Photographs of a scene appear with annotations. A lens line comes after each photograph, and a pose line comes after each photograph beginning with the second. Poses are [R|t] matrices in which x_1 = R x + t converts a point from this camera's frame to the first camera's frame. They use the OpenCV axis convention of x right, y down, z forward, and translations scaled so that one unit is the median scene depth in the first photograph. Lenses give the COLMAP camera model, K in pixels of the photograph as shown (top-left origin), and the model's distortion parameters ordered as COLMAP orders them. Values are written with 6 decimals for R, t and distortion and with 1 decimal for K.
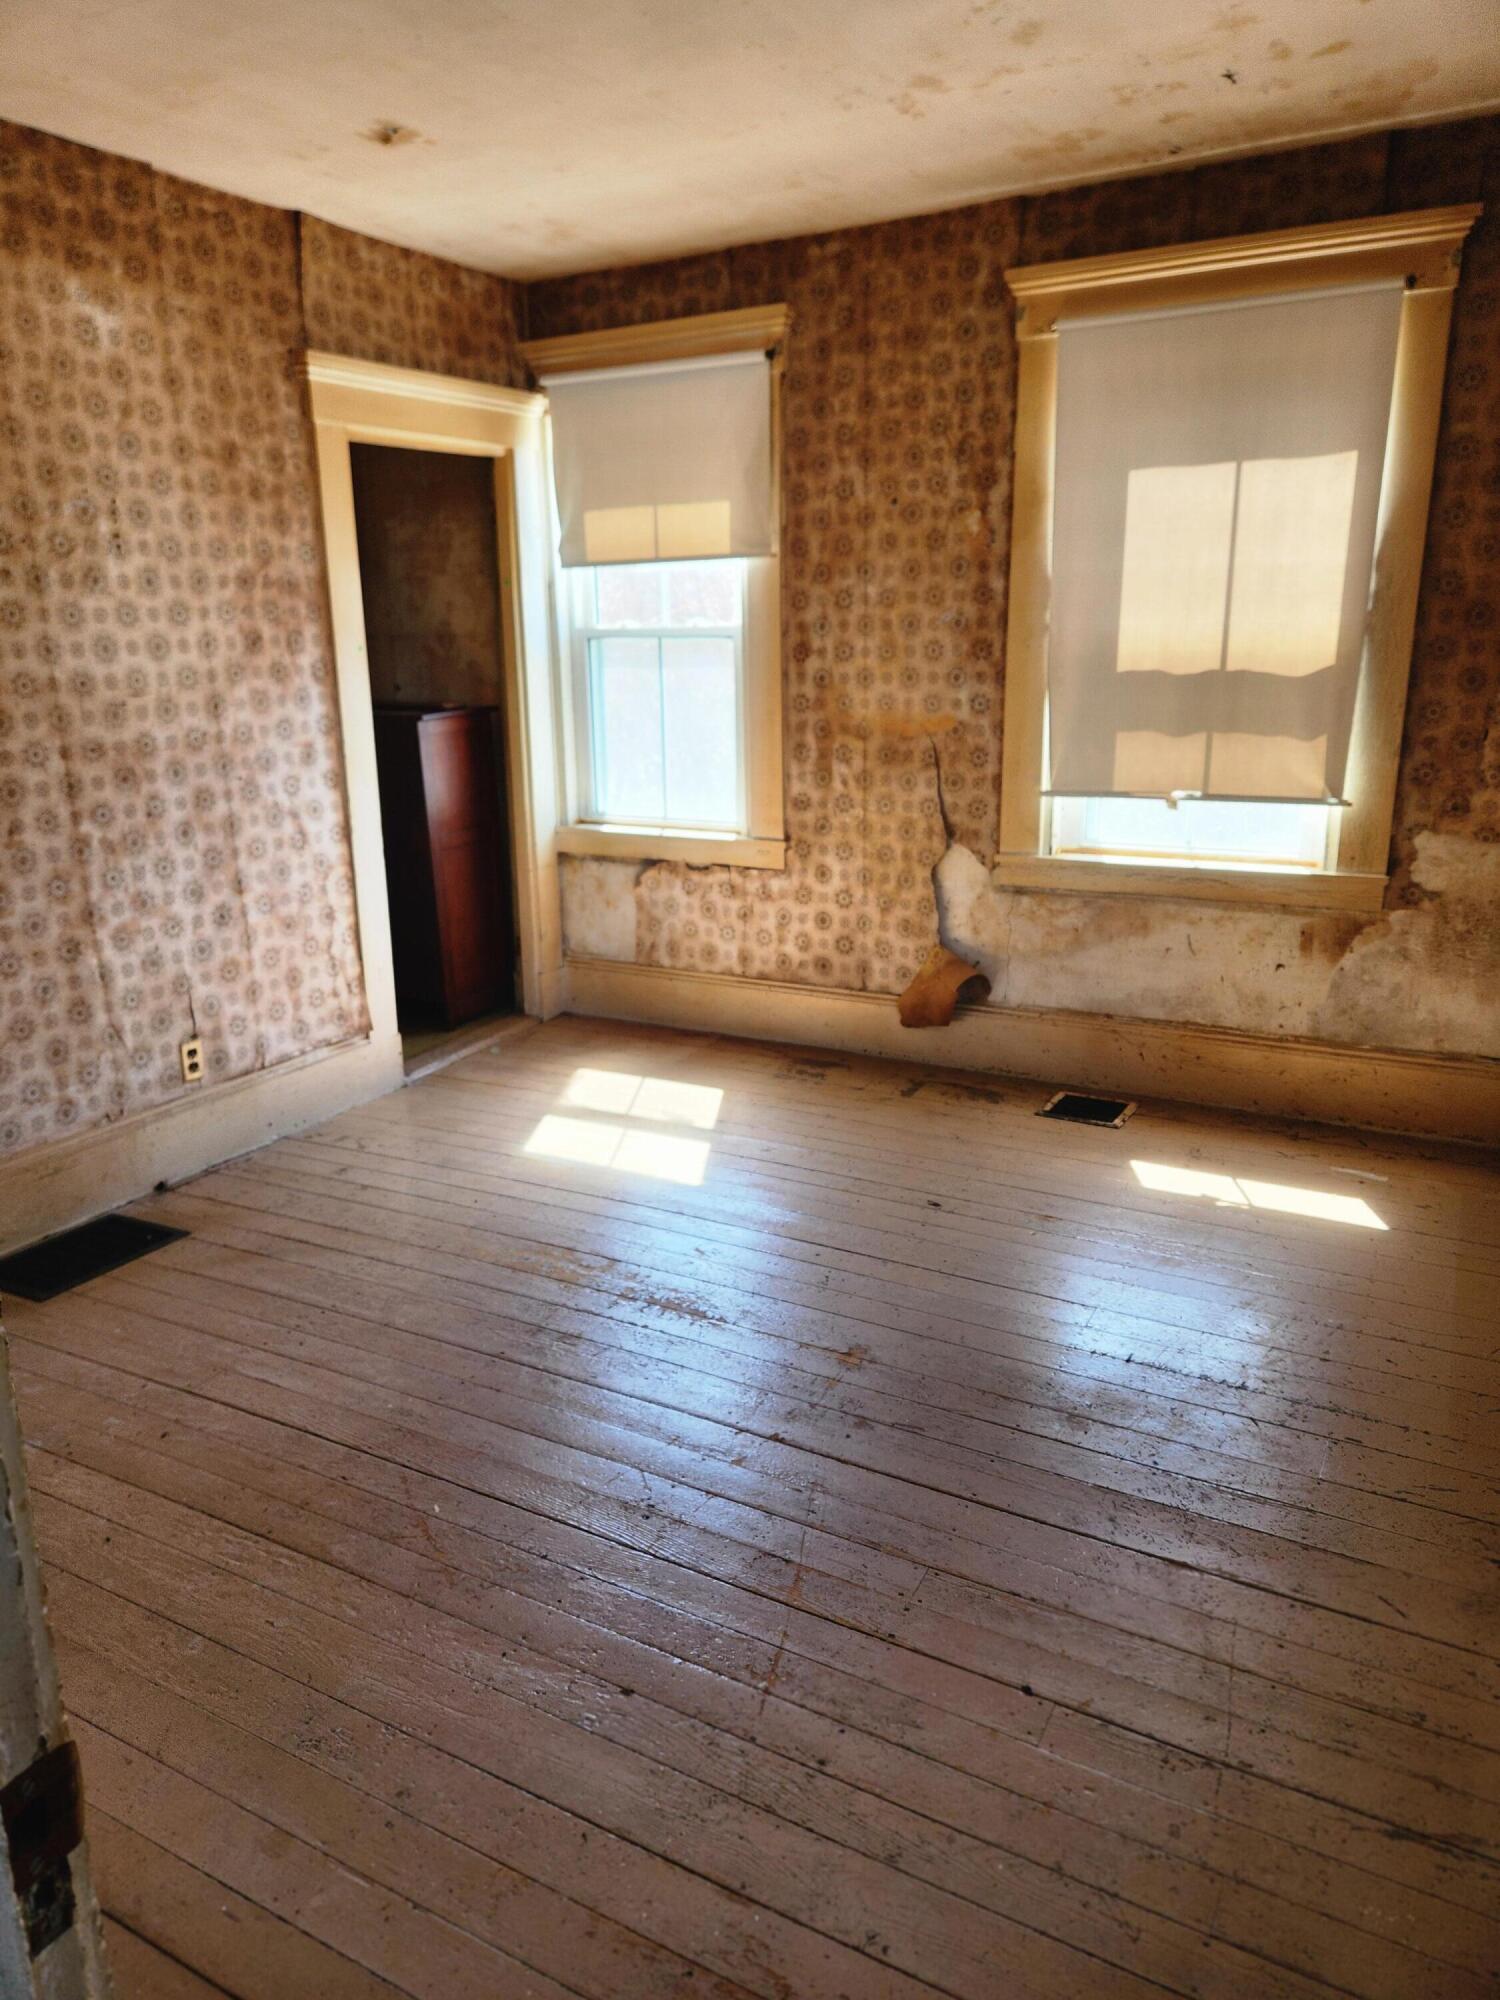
lens RADIAL K [[1331.2, 0, 741.4], [0, 1331.2, 994.8], [0, 0, 1]] dist [0.057201, -0.050755]
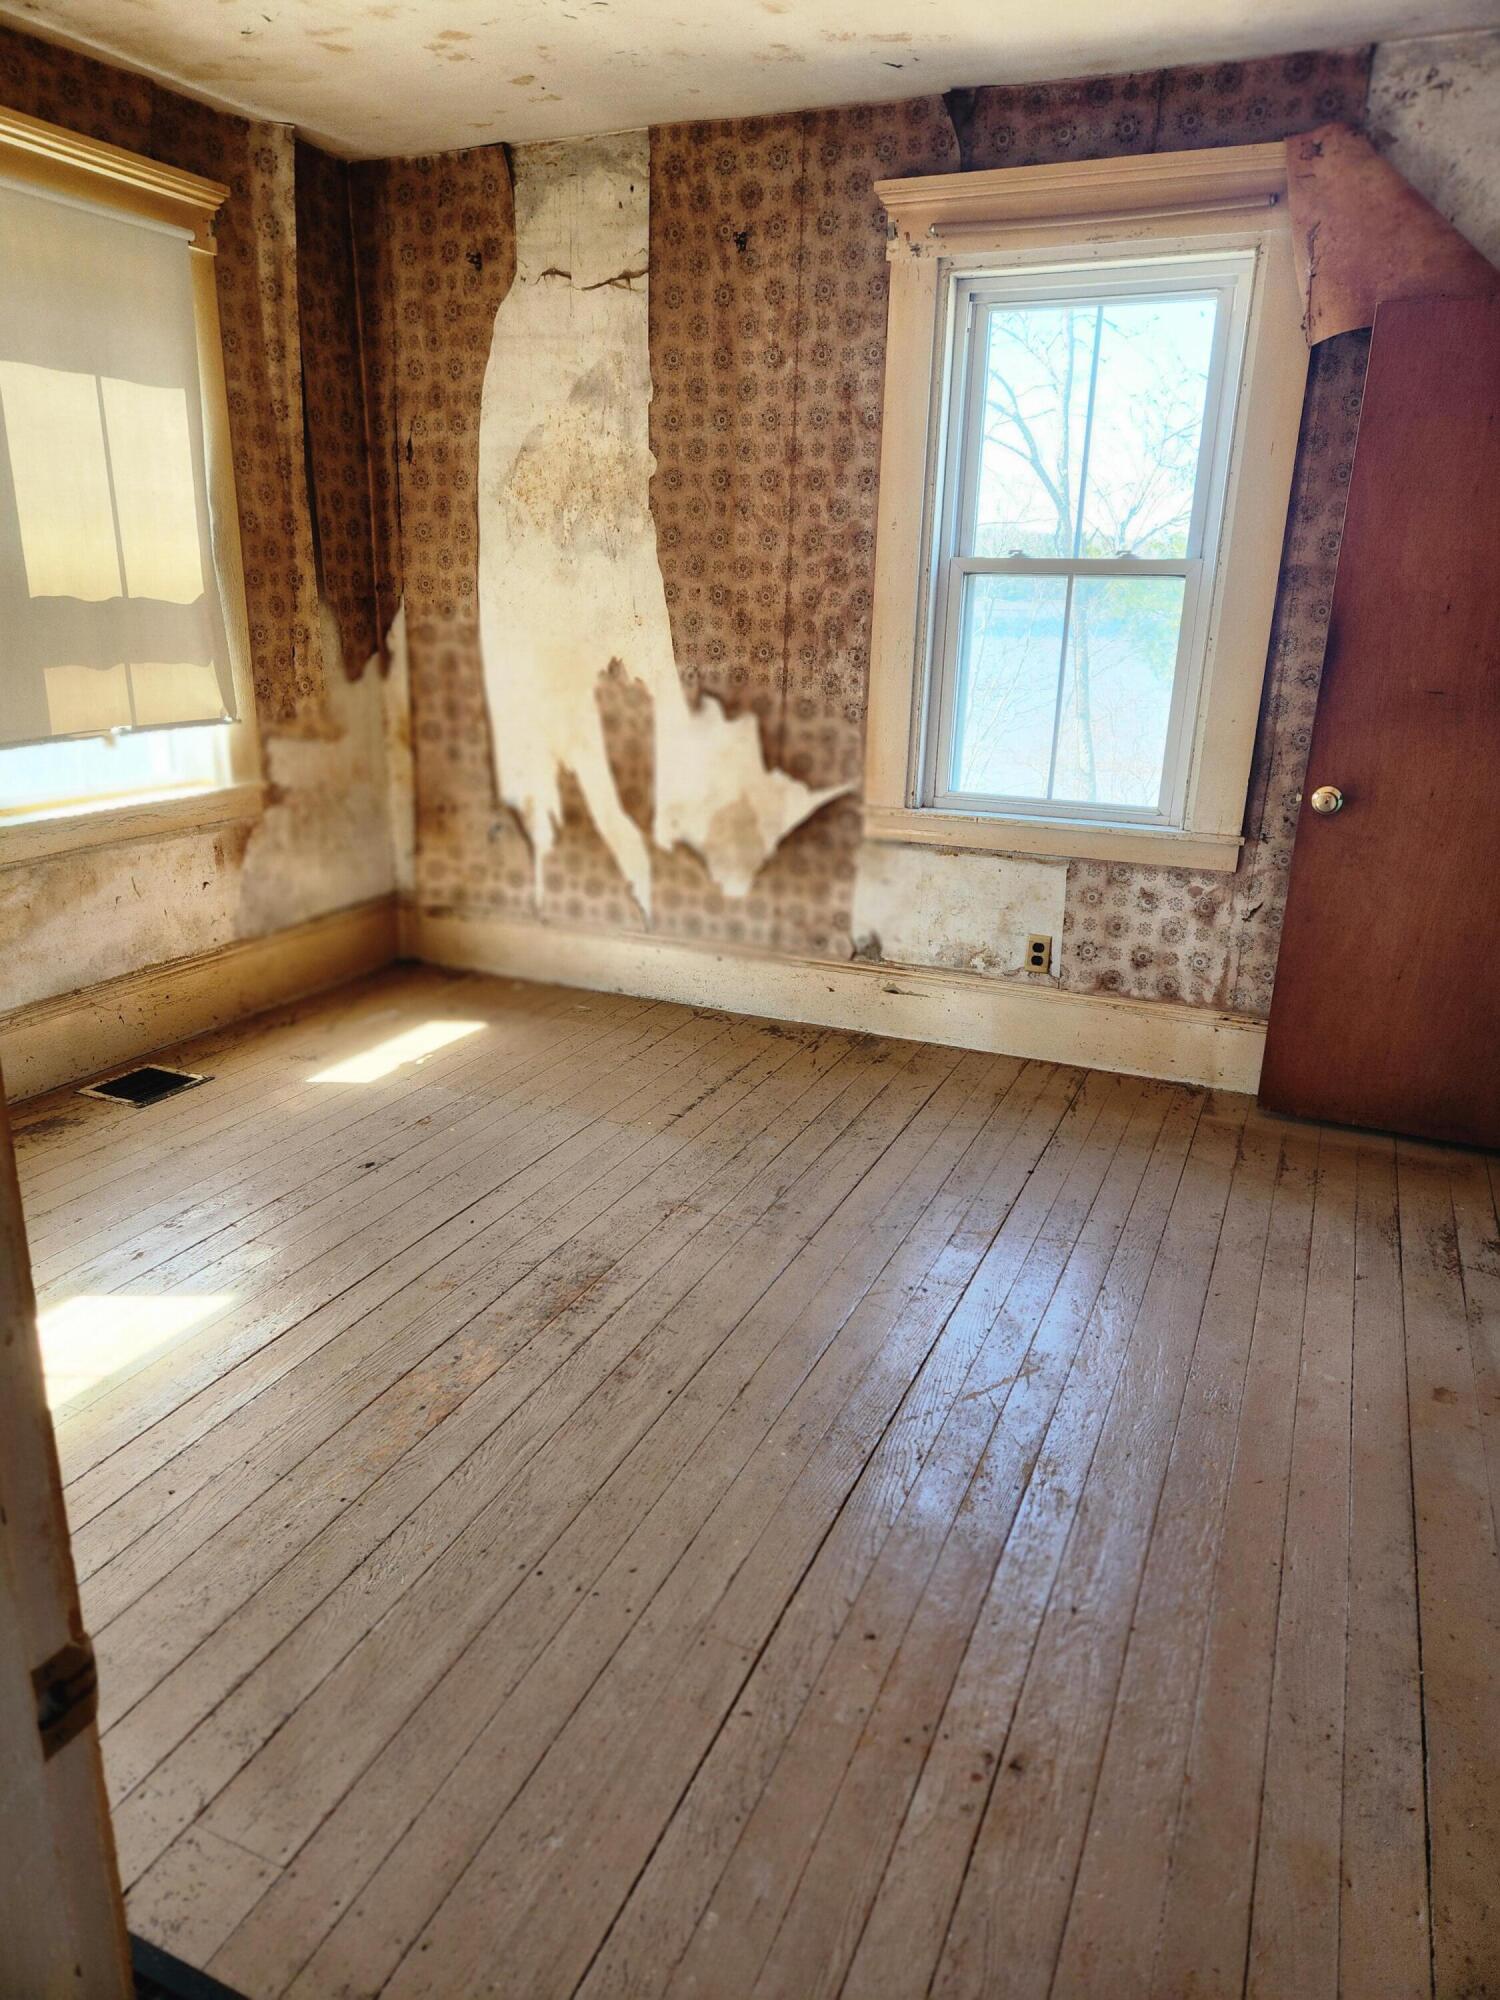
lens RADIAL K [[1331.2, 0, 741.4], [0, 1331.2, 994.8], [0, 0, 1]] dist [0.057201, -0.050755]
pose [[-0.084374, -0.283890, 0.955138, -0.674840], [0.234461, 0.925986, 0.295937, -0.157079], [-0.968457, 0.248912, -0.011568, 0.645273]]
